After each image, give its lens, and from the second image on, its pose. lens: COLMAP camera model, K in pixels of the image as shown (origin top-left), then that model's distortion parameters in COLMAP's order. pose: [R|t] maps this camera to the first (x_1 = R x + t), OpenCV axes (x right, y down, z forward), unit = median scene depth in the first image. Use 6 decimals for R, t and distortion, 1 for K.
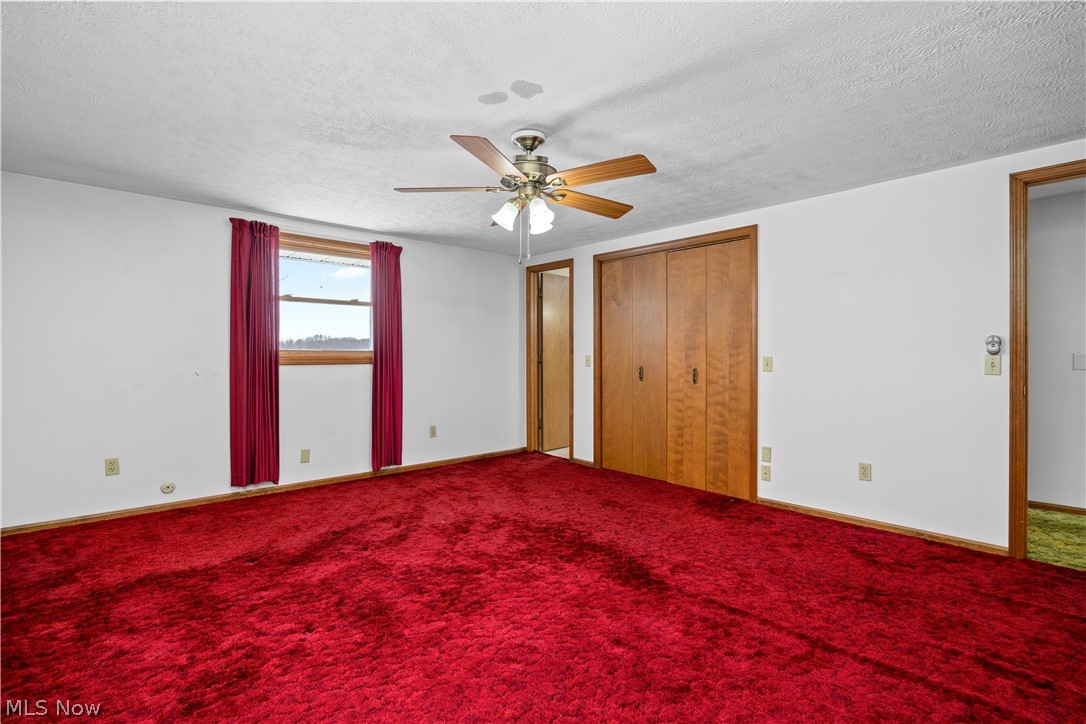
lens RADIAL K [[516.9, 0, 543.0], [0, 516.9, 362.0], [0, 0, 1]] dist [-0.016494, -0.000226]
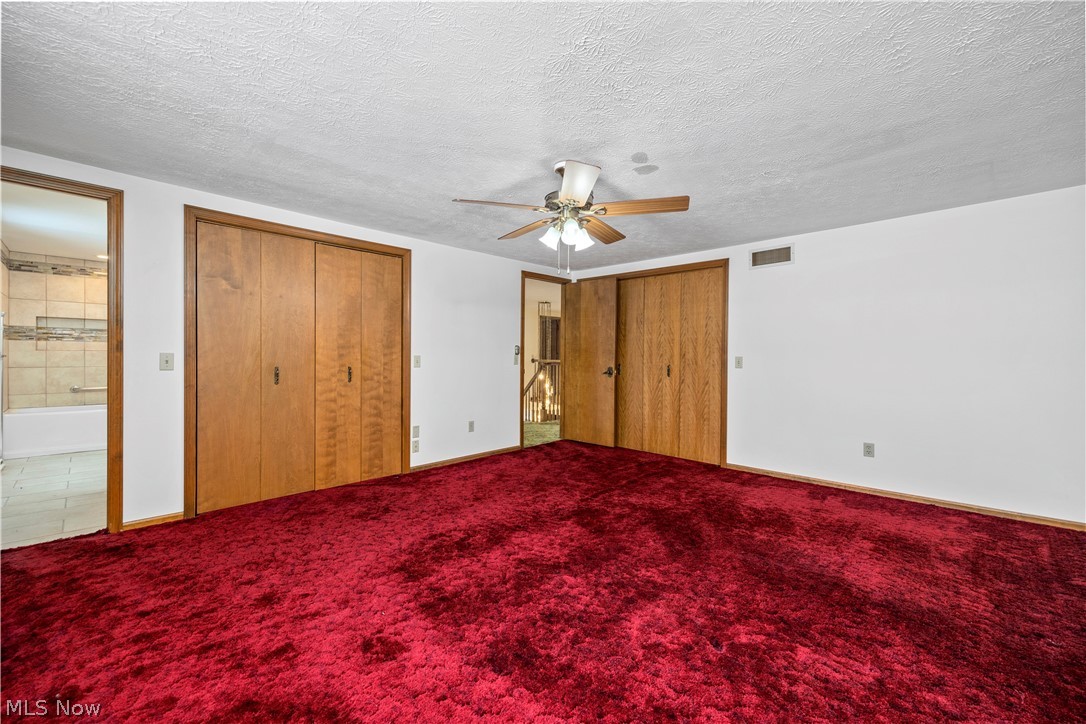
lens RADIAL K [[443.9, 0, 543.0], [0, 443.9, 362.0], [0, 0, 1]] dist [-0.000329, -0.000036]
pose [[-0.083049, -0.015760, 0.996421, -0.634872], [0.006480, 0.999845, 0.016355, -0.009595], [-0.996524, 0.007815, -0.082934, 0.710702]]
